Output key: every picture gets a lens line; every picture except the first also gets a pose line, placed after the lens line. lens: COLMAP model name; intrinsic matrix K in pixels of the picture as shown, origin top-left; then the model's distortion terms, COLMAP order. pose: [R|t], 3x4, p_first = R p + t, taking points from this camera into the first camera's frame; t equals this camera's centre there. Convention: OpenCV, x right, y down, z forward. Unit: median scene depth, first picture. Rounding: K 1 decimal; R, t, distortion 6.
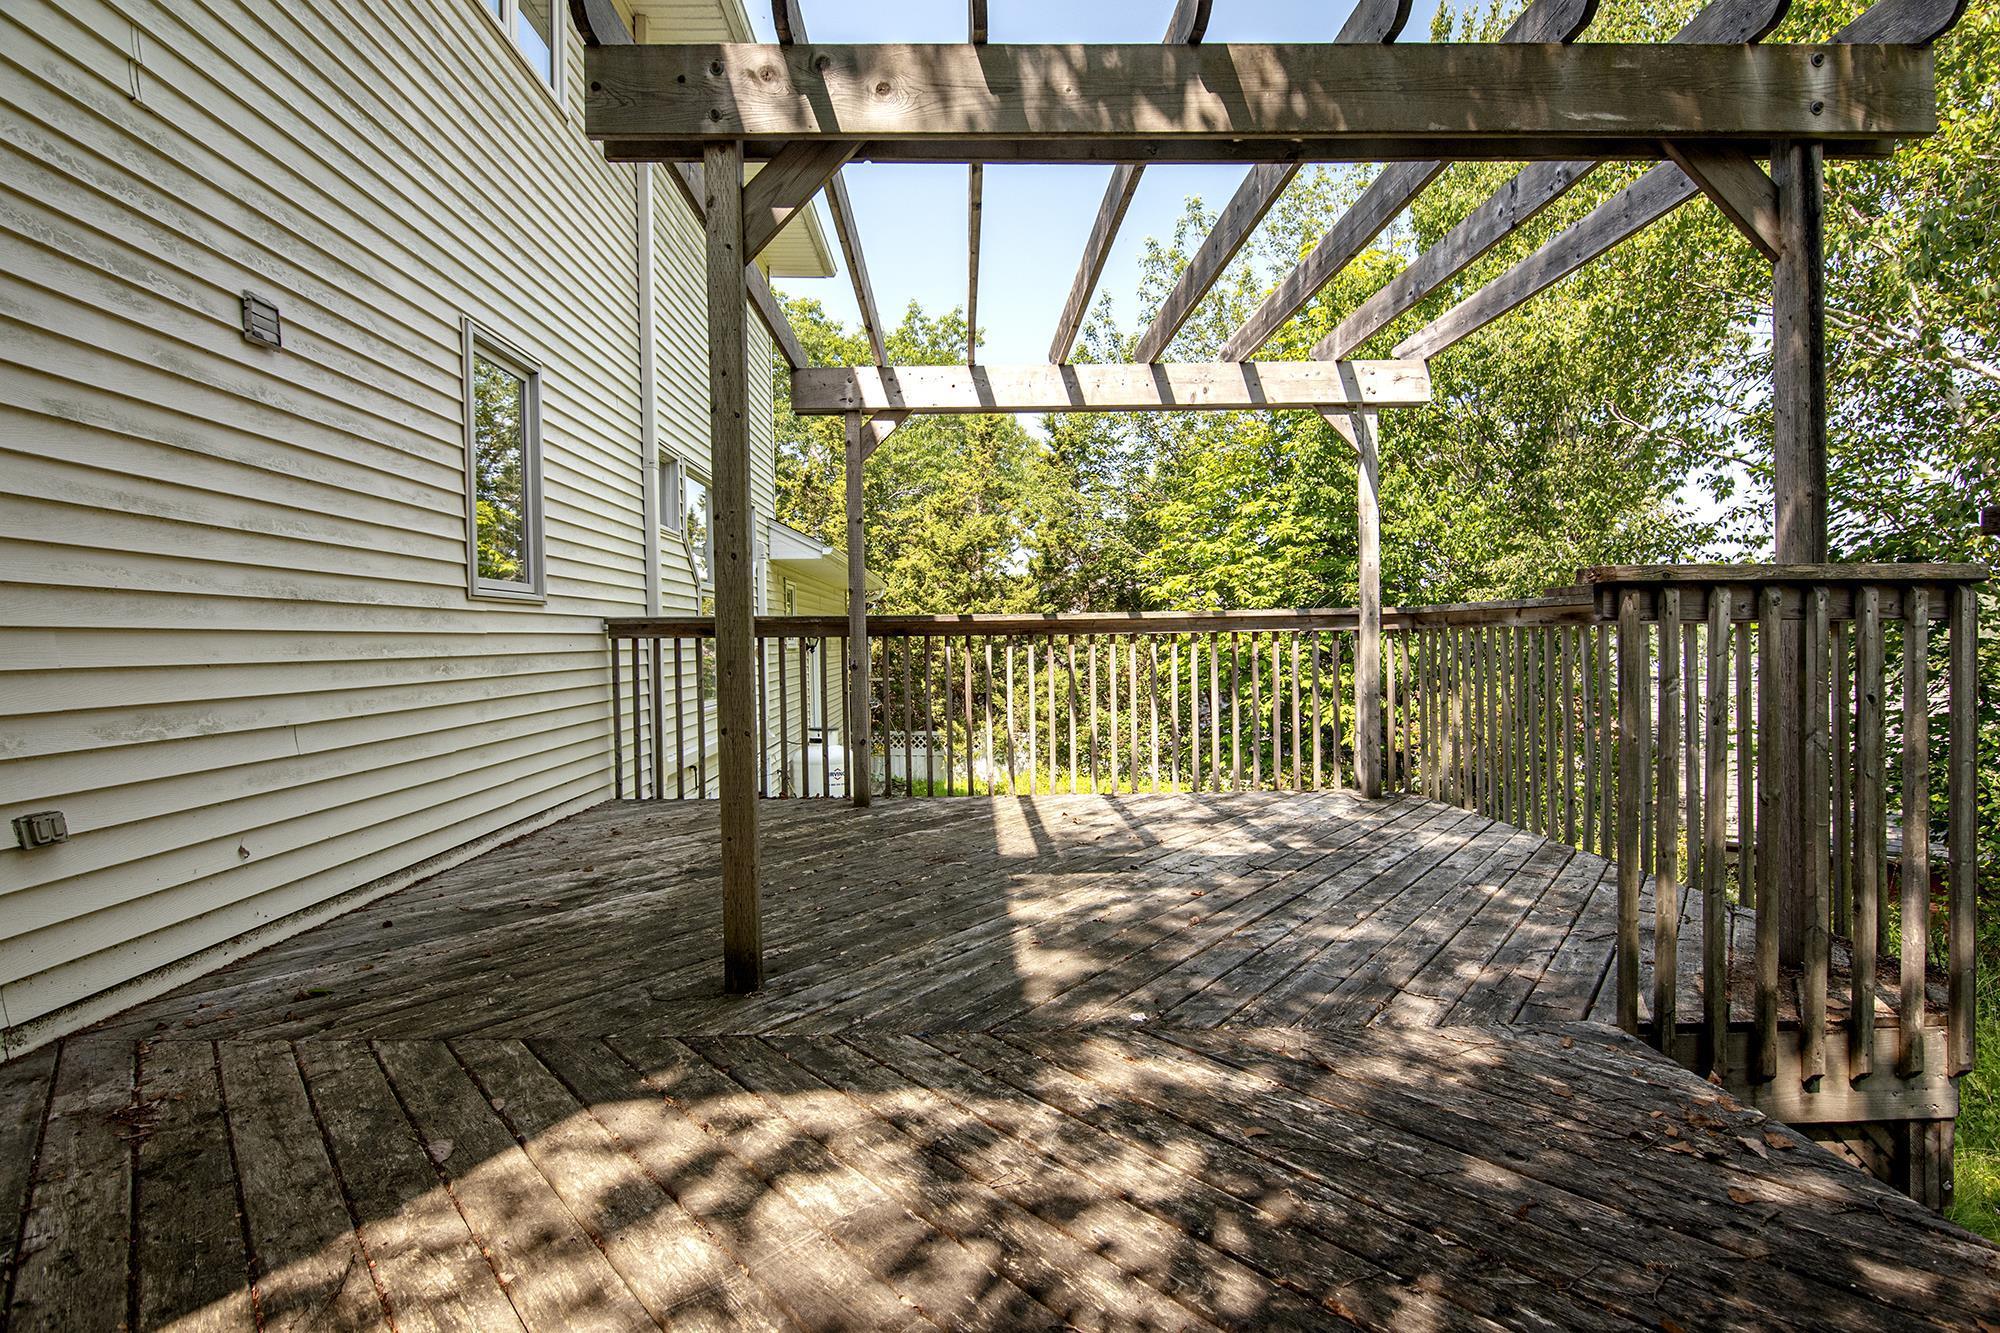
lens RADIAL K [[981.6, 0, 1002.9], [0, 981.6, 661.0], [0, 0, 1]] dist [-0.025849, 0.000768]
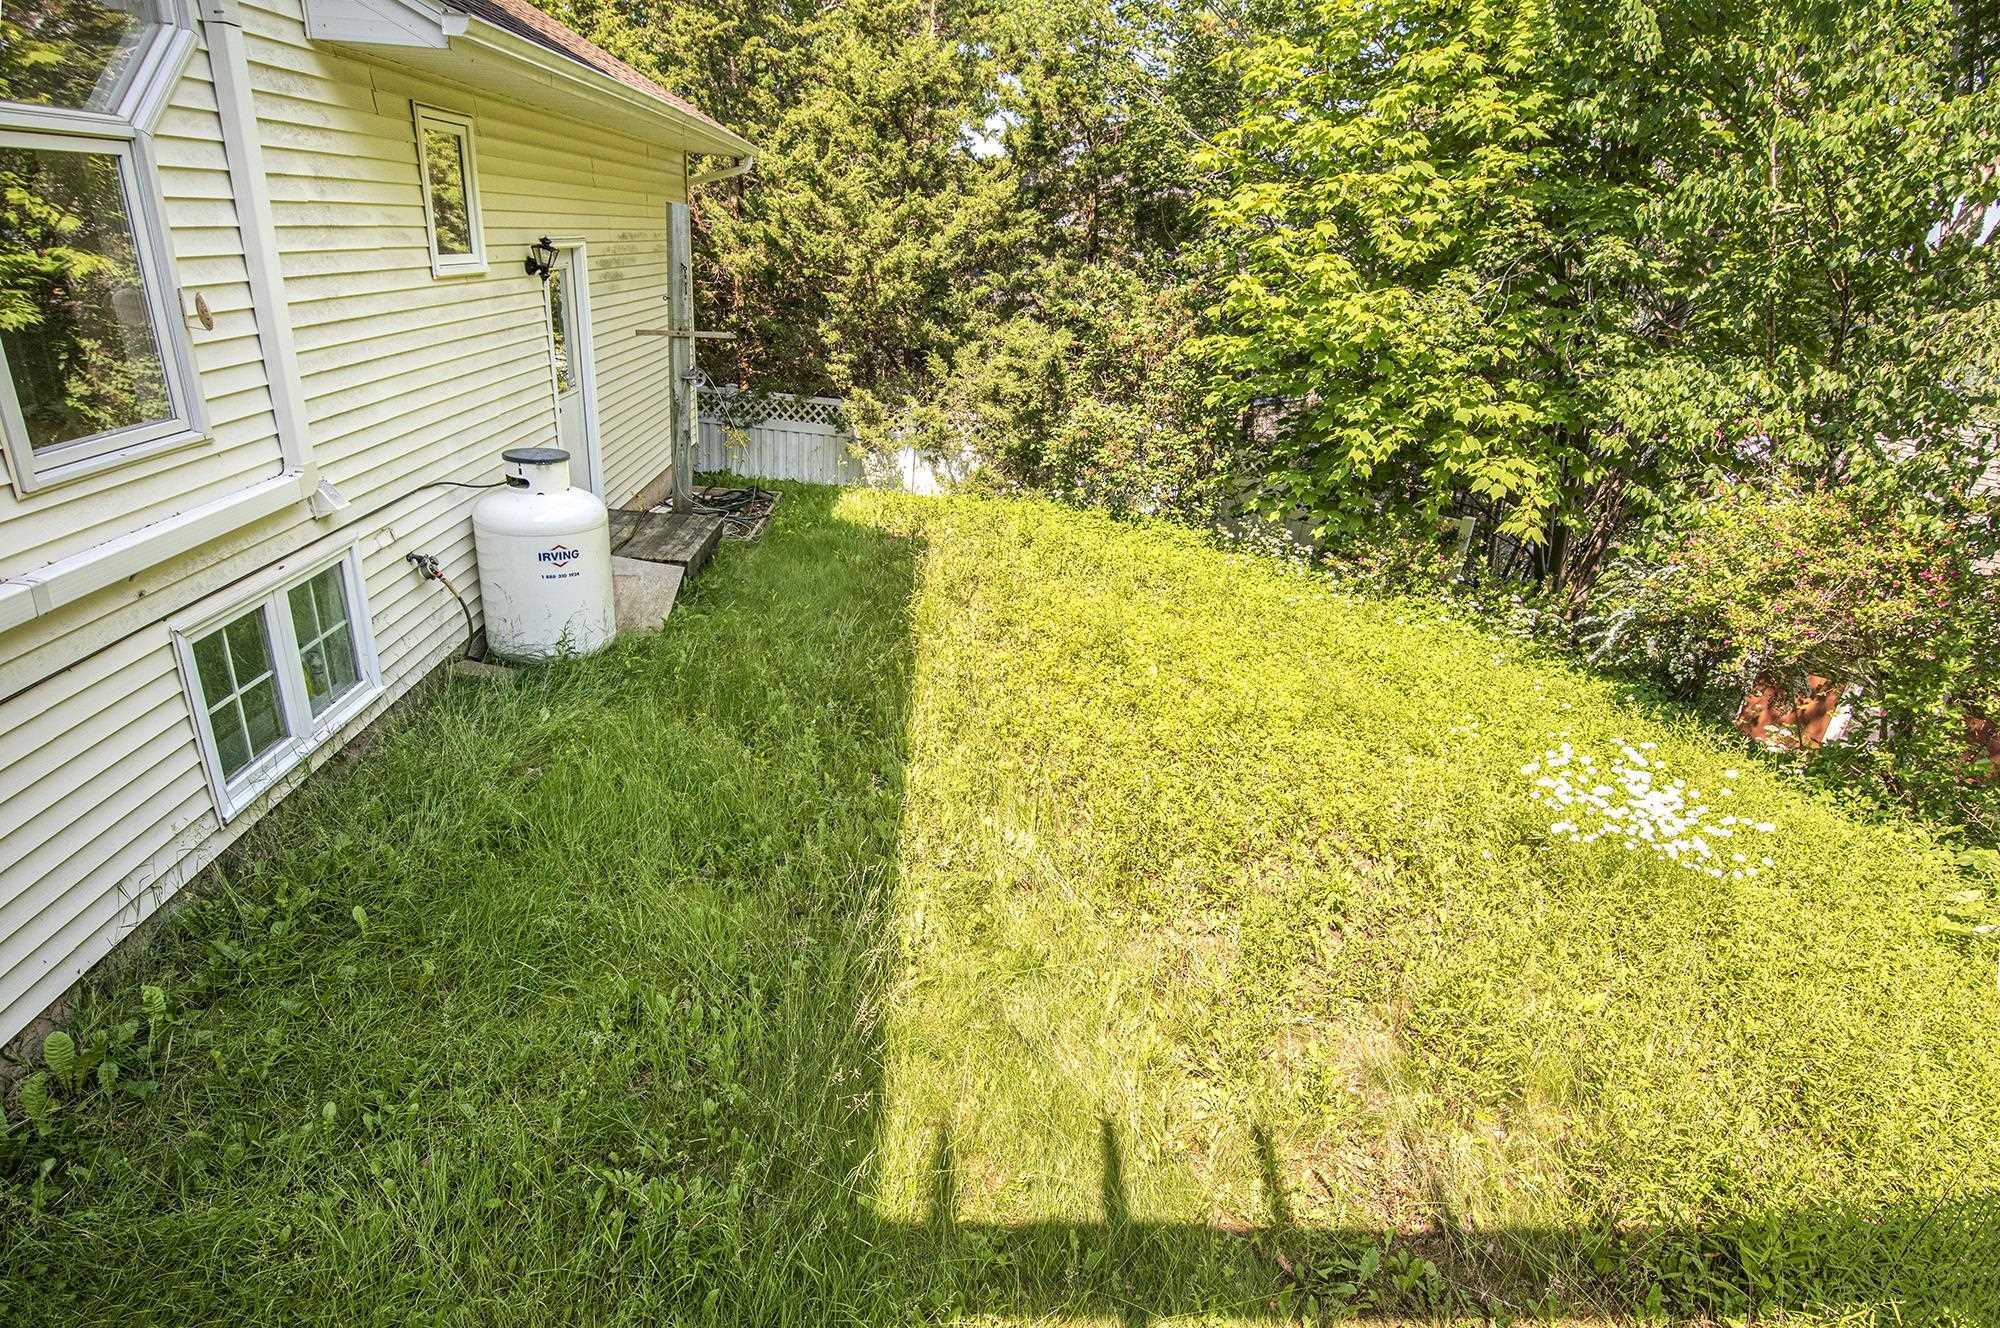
lens RADIAL K [[981.6, 0, 988.8], [0, 981.6, 642.0], [0, 0, 1]] dist [-0.025849, 0.000768]
pose [[0.995597, 0.084442, 0.040703, 0.018242], [-0.093466, 0.927378, 0.362262, -0.026483], [-0.007157, -0.364471, 0.931187, 0.330379]]
